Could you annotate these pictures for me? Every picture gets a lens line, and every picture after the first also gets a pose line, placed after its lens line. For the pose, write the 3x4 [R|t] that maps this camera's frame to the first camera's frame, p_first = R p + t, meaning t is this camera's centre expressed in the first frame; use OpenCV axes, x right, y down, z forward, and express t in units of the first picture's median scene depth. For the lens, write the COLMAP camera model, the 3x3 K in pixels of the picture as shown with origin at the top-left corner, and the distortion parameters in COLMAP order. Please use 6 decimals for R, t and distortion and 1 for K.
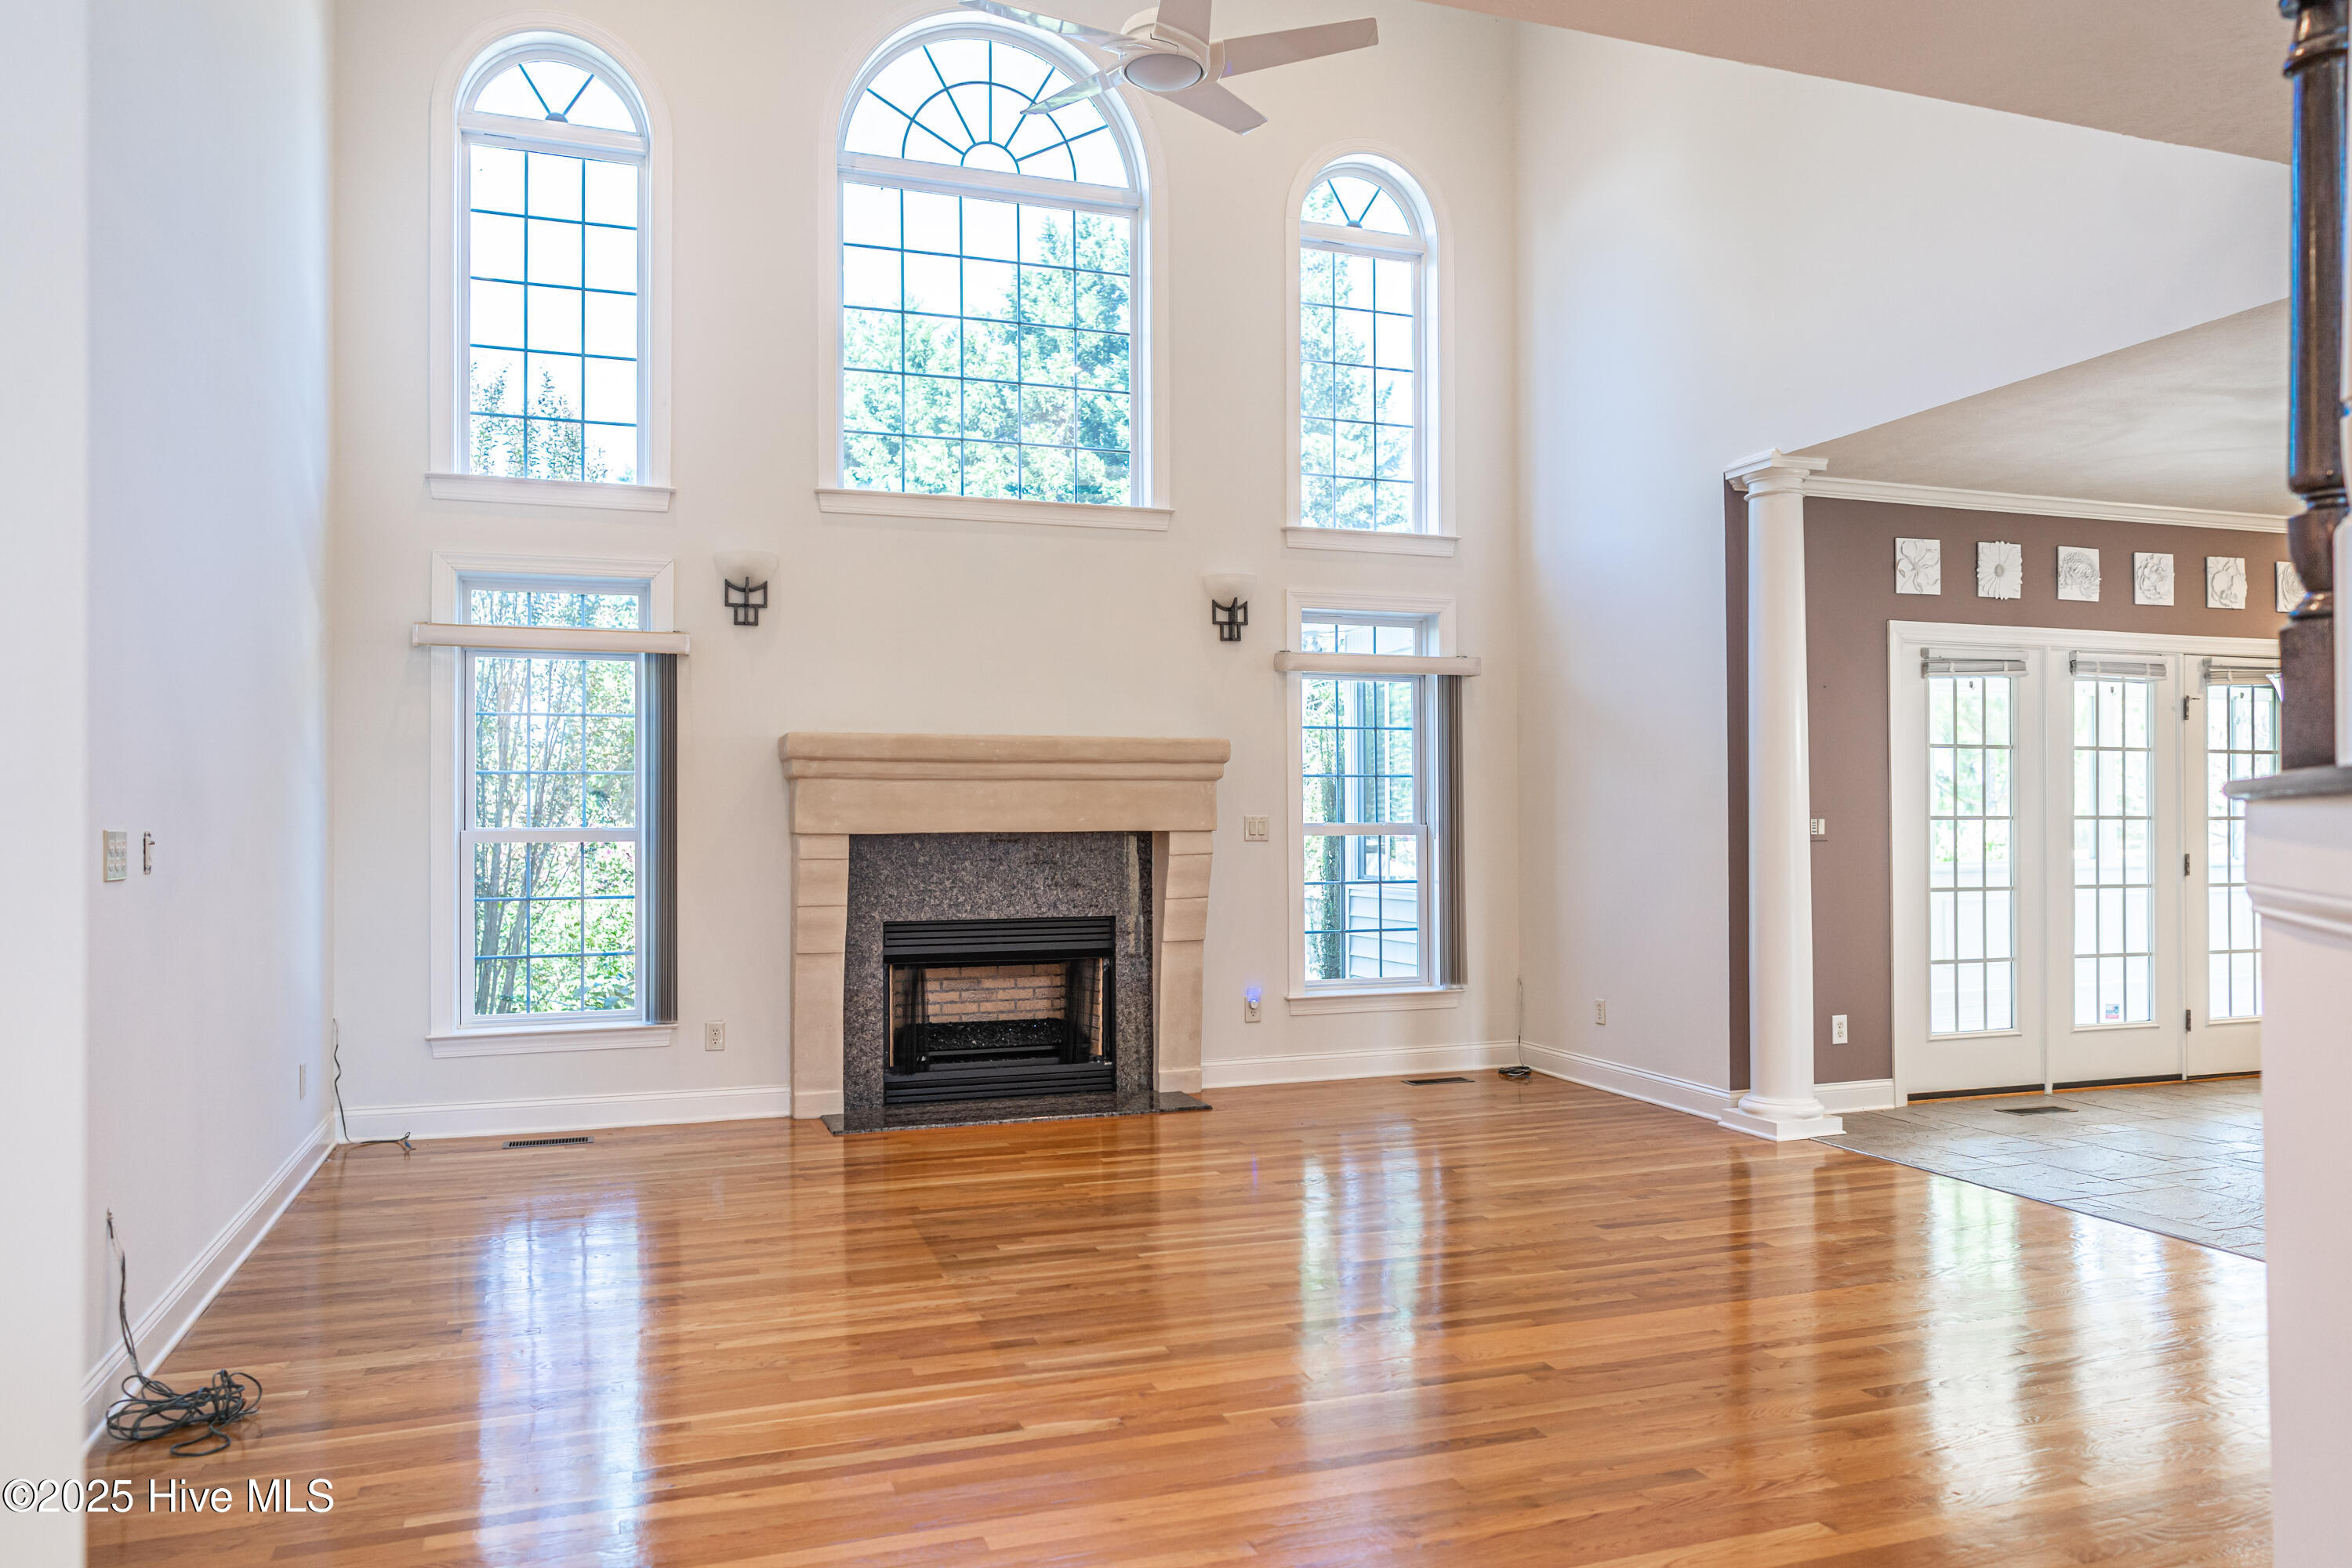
lens RADIAL K [[1570.3, 0, 1176.6], [0, 1570.3, 794.6], [0, 0, 1]] dist [-0.001537, 0.001749]
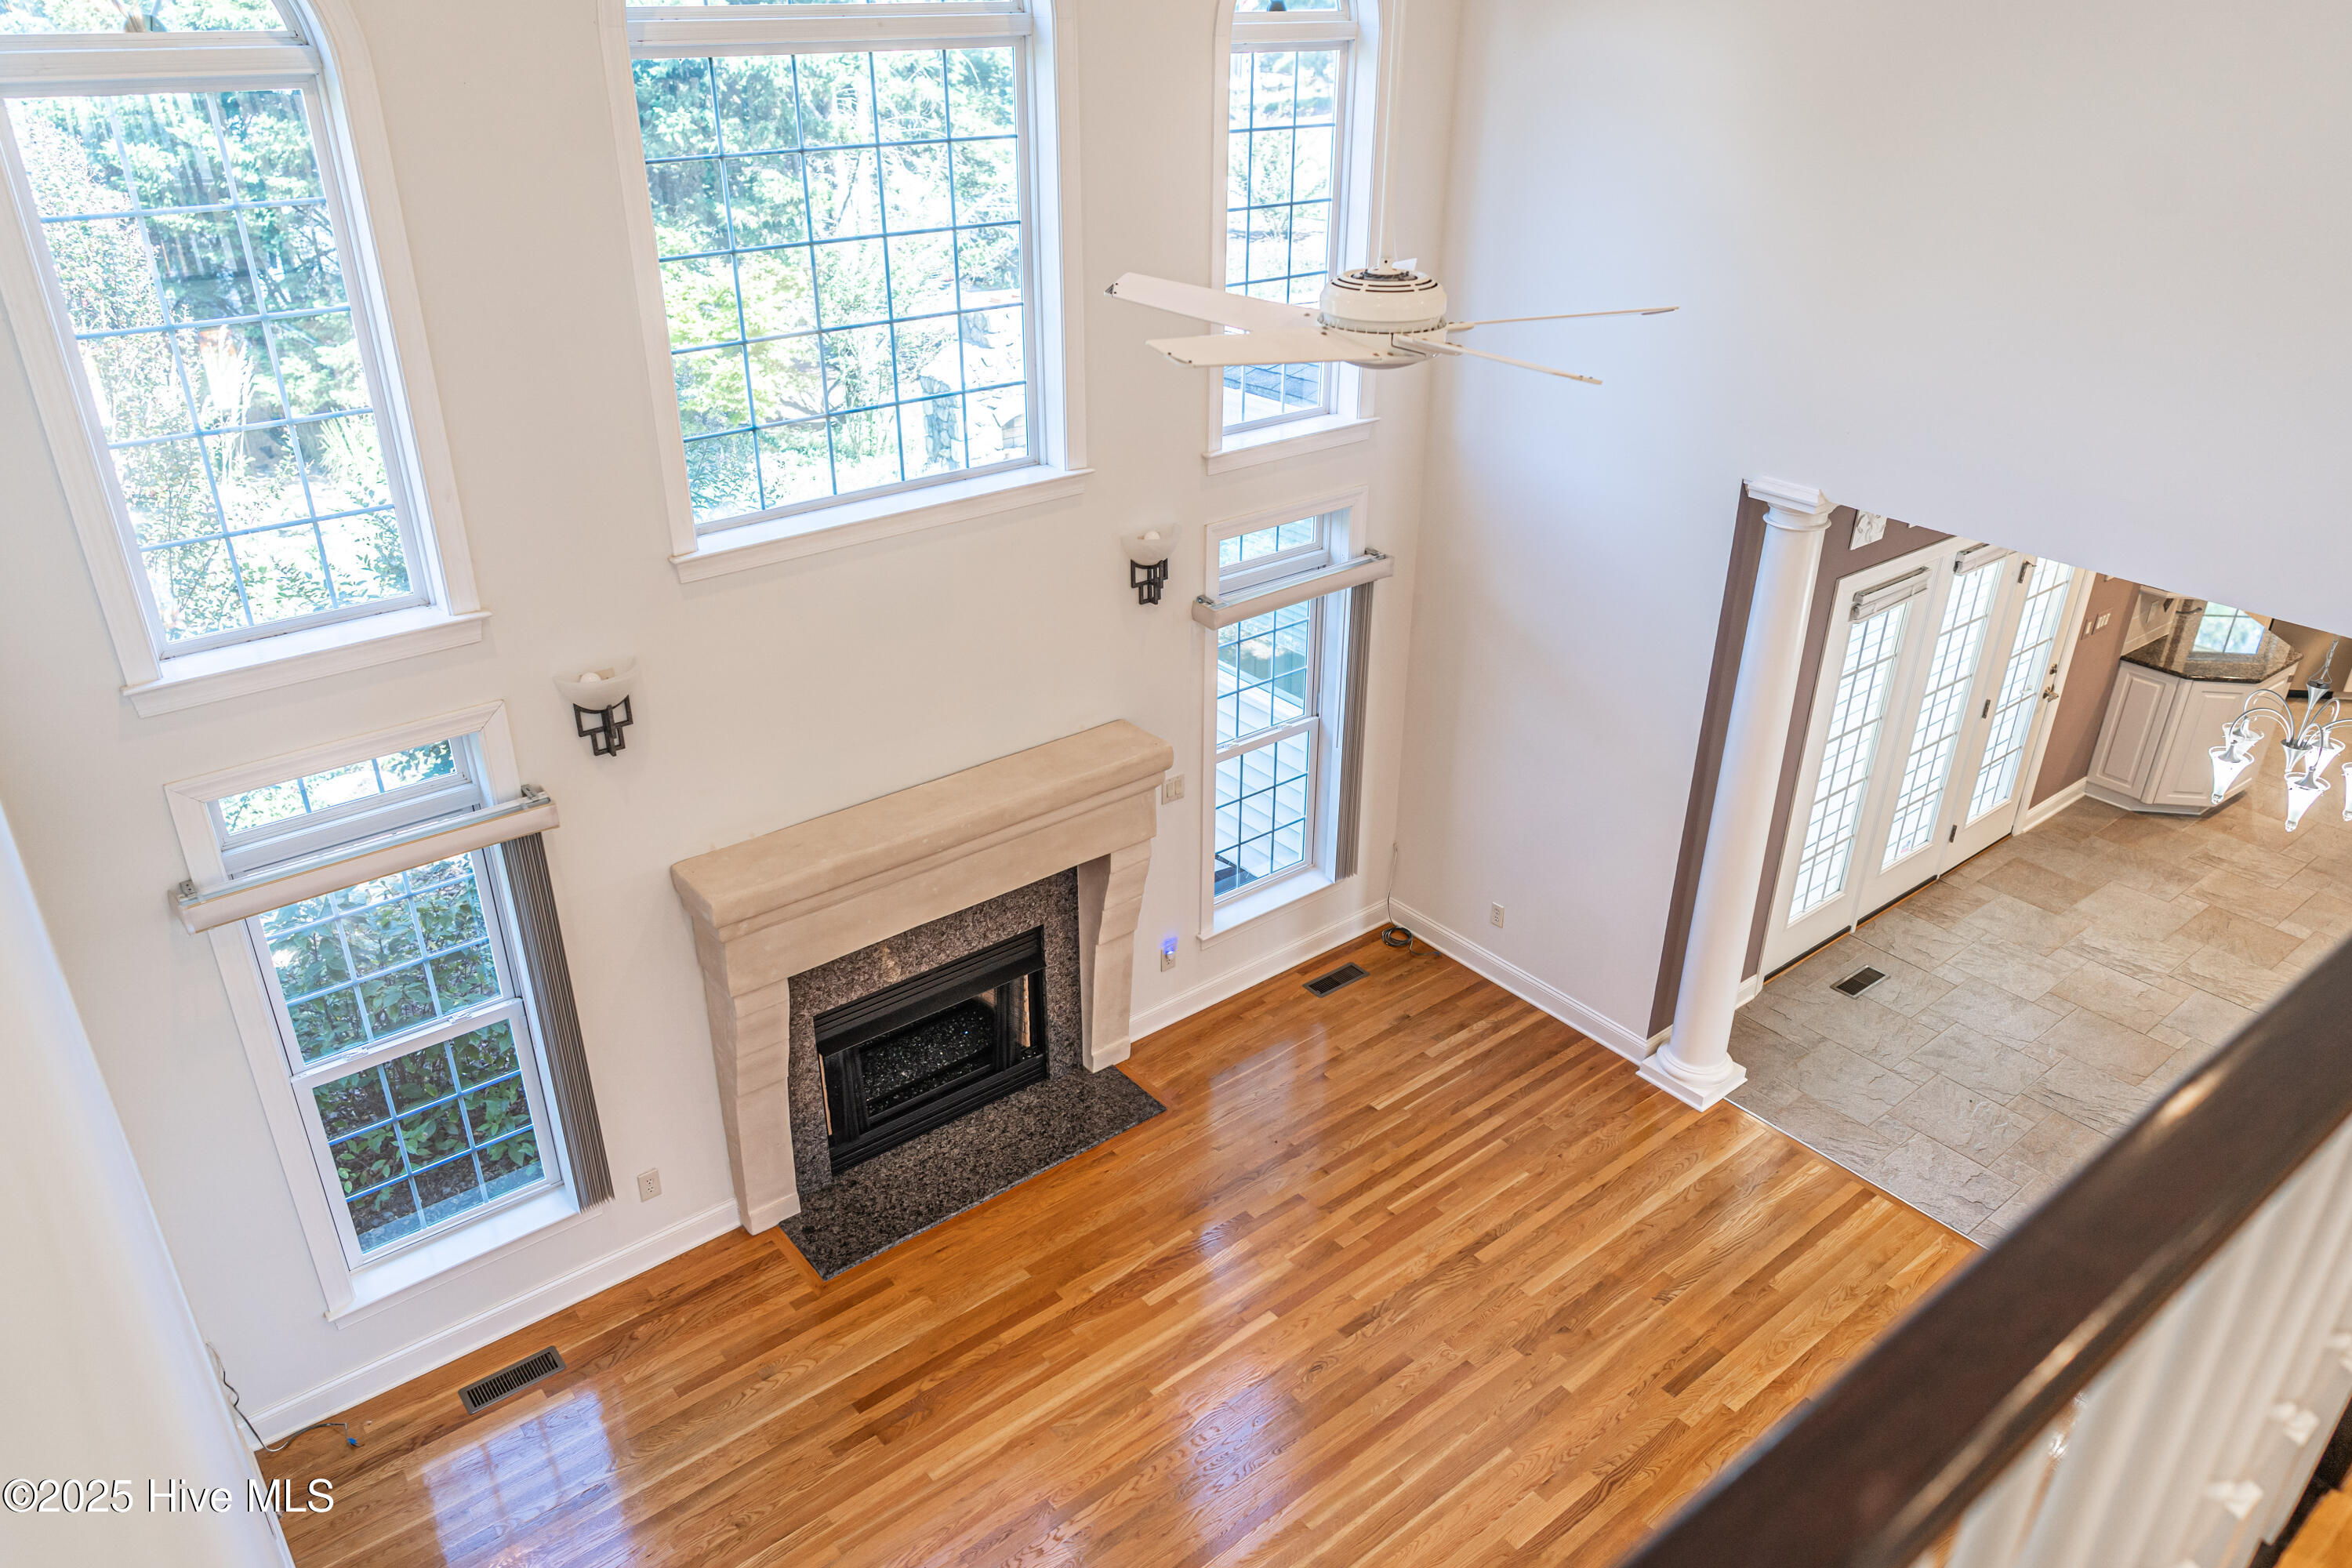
lens RADIAL K [[1570.3, 0, 1172.1], [0, 1570.3, 783.0], [0, 0, 1]] dist [-0.001537, 0.001749]
pose [[0.950231, -0.132584, 0.281927, -0.216086], [-0.011385, 0.889544, 0.456707, -0.416880], [-0.311338, -0.437187, 0.843763, 0.245235]]
